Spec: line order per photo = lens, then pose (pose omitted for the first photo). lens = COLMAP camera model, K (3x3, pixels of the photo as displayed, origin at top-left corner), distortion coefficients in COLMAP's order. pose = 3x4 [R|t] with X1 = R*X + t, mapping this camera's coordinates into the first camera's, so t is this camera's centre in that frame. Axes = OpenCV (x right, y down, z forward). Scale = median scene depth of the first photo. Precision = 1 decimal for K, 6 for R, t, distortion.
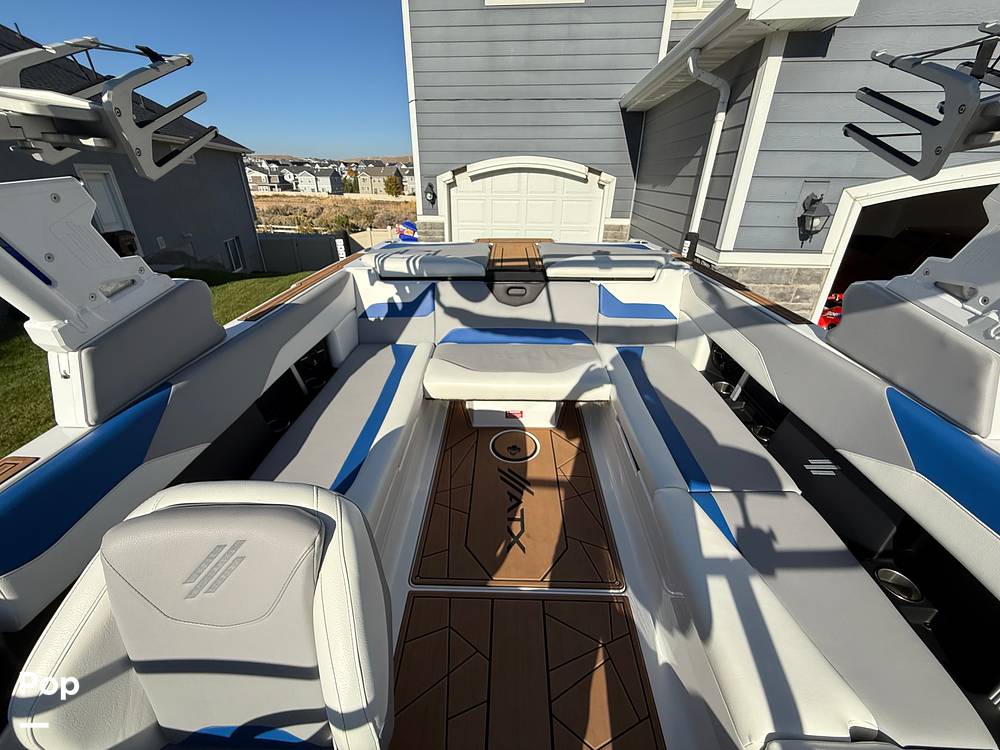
lens RADIAL K [[399.7, 0, 496.2], [0, 399.7, 371.4], [0, 0, 1]] dist [0.000490, -0.000066]
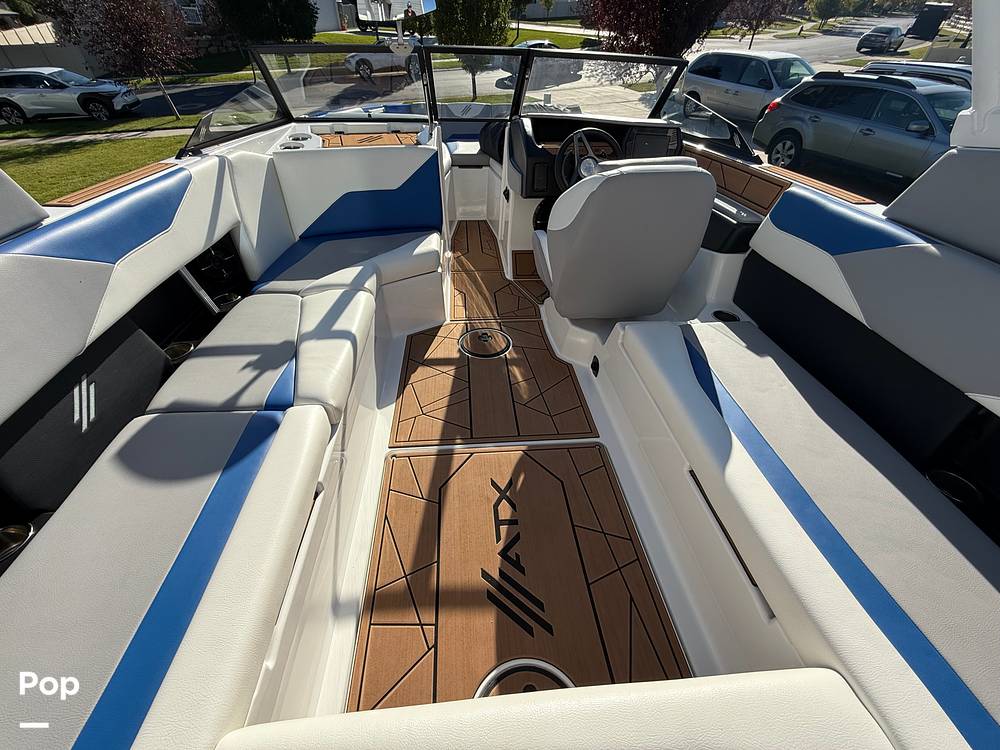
lens RADIAL K [[399.7, 0, 496.2], [0, 399.7, 371.4], [0, 0, 1]] dist [0.000490, -0.000066]
pose [[-0.993077, 0.057145, -0.102630, 0.151087], [-0.074671, 0.367350, 0.927080, -0.470816], [0.090679, 0.928326, -0.360540, 1.213491]]
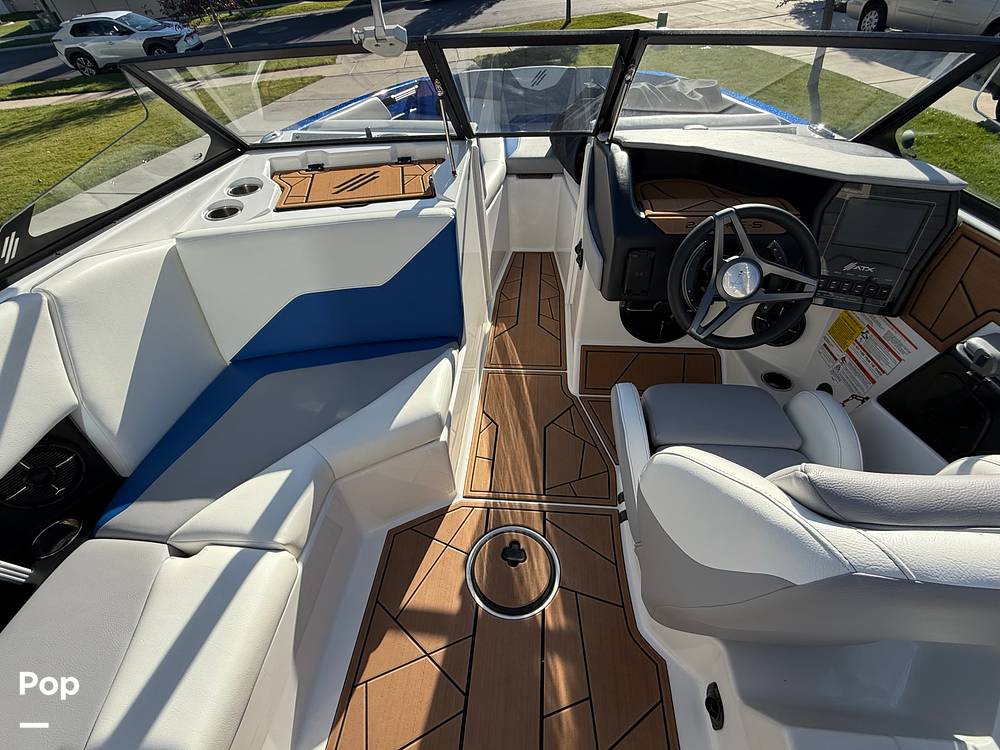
lens RADIAL K [[444.7, 0, 497.0], [0, 444.7, 373.3], [0, 0, 1]] dist [-0.002570, 0.000223]
pose [[-0.997860, -0.011902, 0.064291, 0.011028], [0.058092, 0.289855, 0.955306, -0.165585], [-0.030005, 0.956997, -0.288543, 0.456814]]
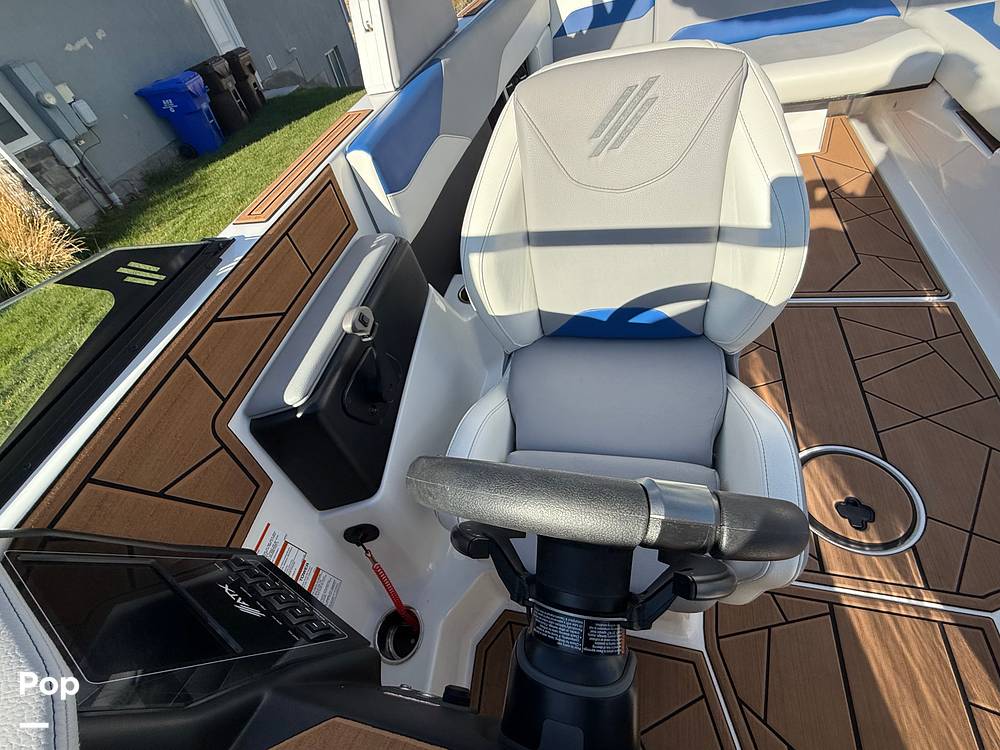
lens RADIAL K [[444.7, 0, 497.0], [0, 444.7, 373.3], [0, 0, 1]] dist [-0.002570, 0.000223]
pose [[0.959496, 0.017950, -0.281150, -0.297126], [0.080999, 0.938253, 0.336333, 0.300190], [0.269827, -0.345483, 0.898796, -0.117300]]
